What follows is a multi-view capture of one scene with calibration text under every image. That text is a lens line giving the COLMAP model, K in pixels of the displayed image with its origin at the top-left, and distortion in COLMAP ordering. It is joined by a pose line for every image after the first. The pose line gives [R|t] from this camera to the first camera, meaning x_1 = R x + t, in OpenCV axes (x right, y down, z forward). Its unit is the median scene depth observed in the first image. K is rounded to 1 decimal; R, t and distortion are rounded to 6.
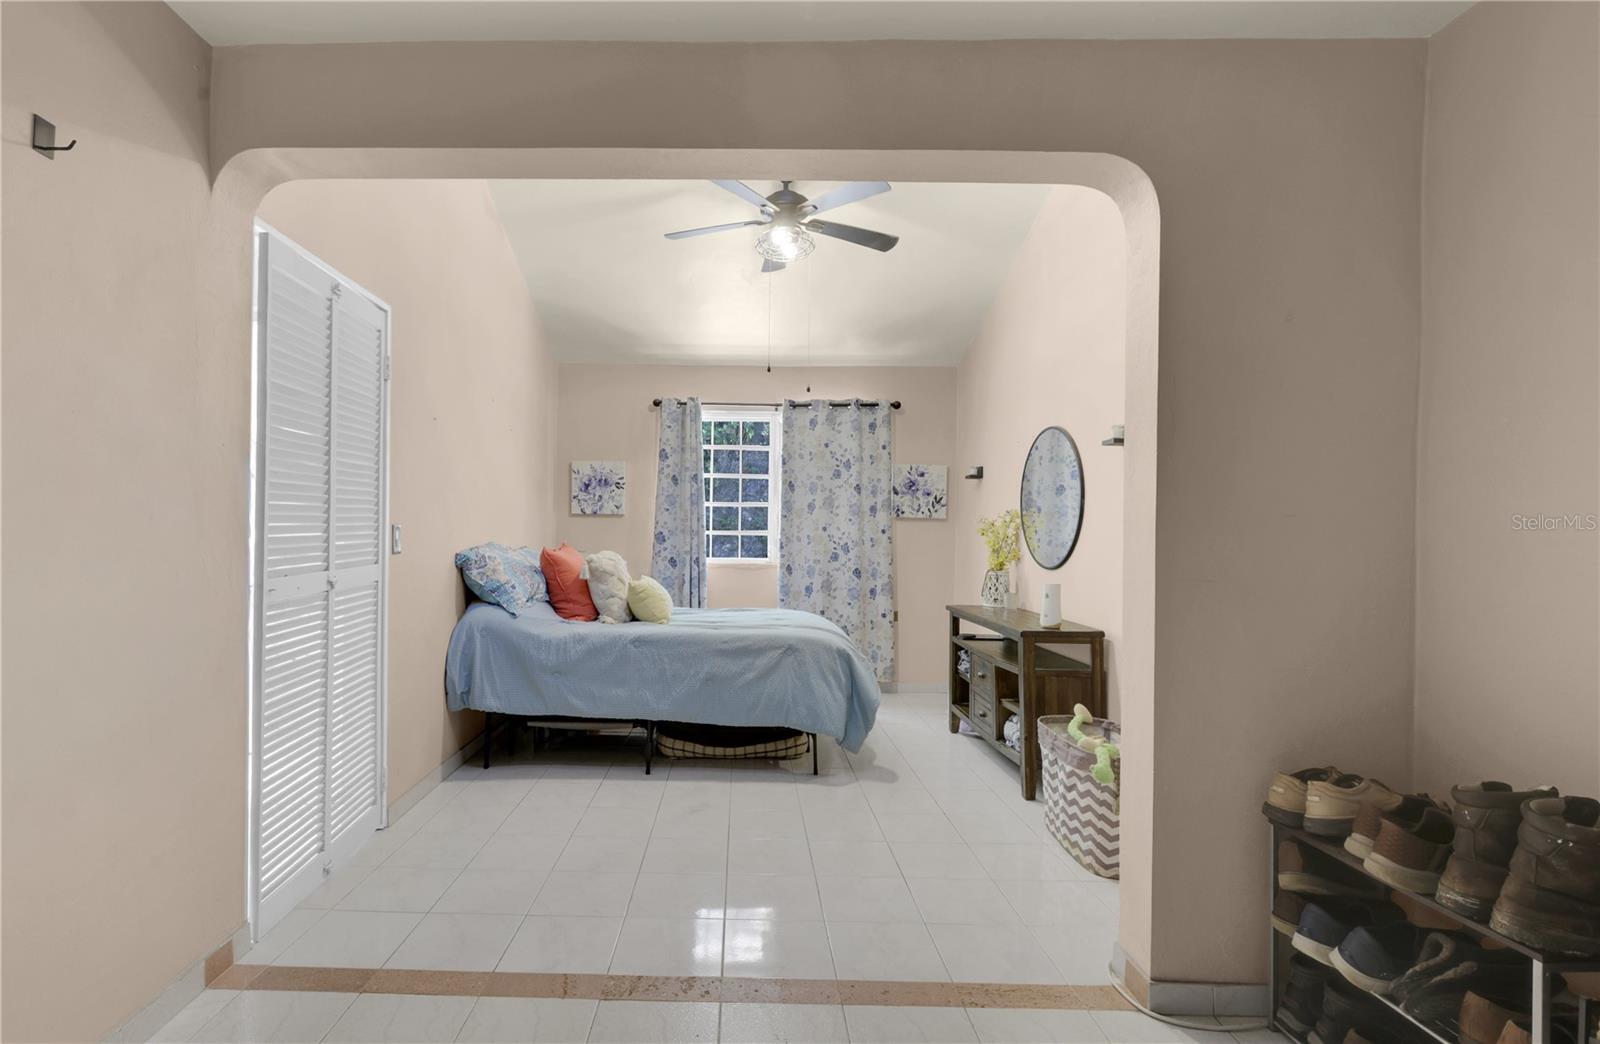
lens RADIAL K [[630.3, 0, 793.6], [0, 630.3, 531.3], [0, 0, 1]] dist [-0.000242, -0.000008]
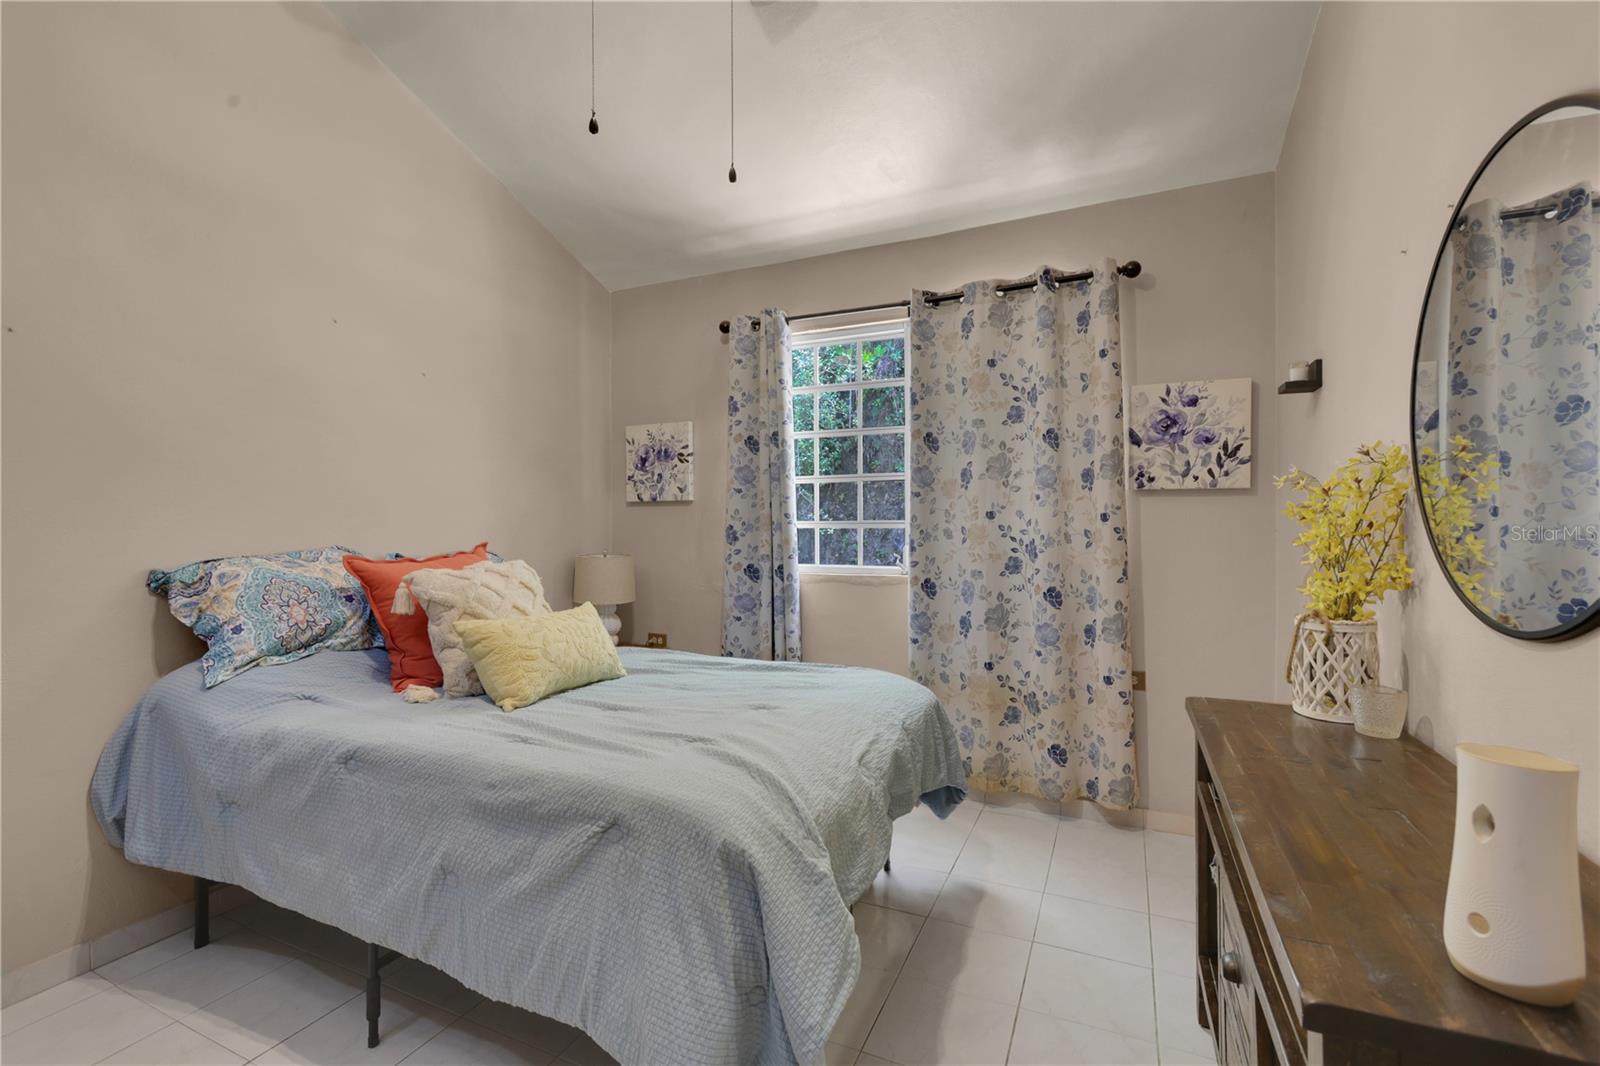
lens RADIAL K [[708.9, 0, 798.6], [0, 708.9, 527.0], [0, 0, 1]] dist [-0.001939, 0.000553]
pose [[0.908440, -0.015757, -0.417717, 0.155057], [0.017761, 0.999842, 0.000912, 0.003251], [0.417637, -0.008247, 0.908577, 0.364383]]
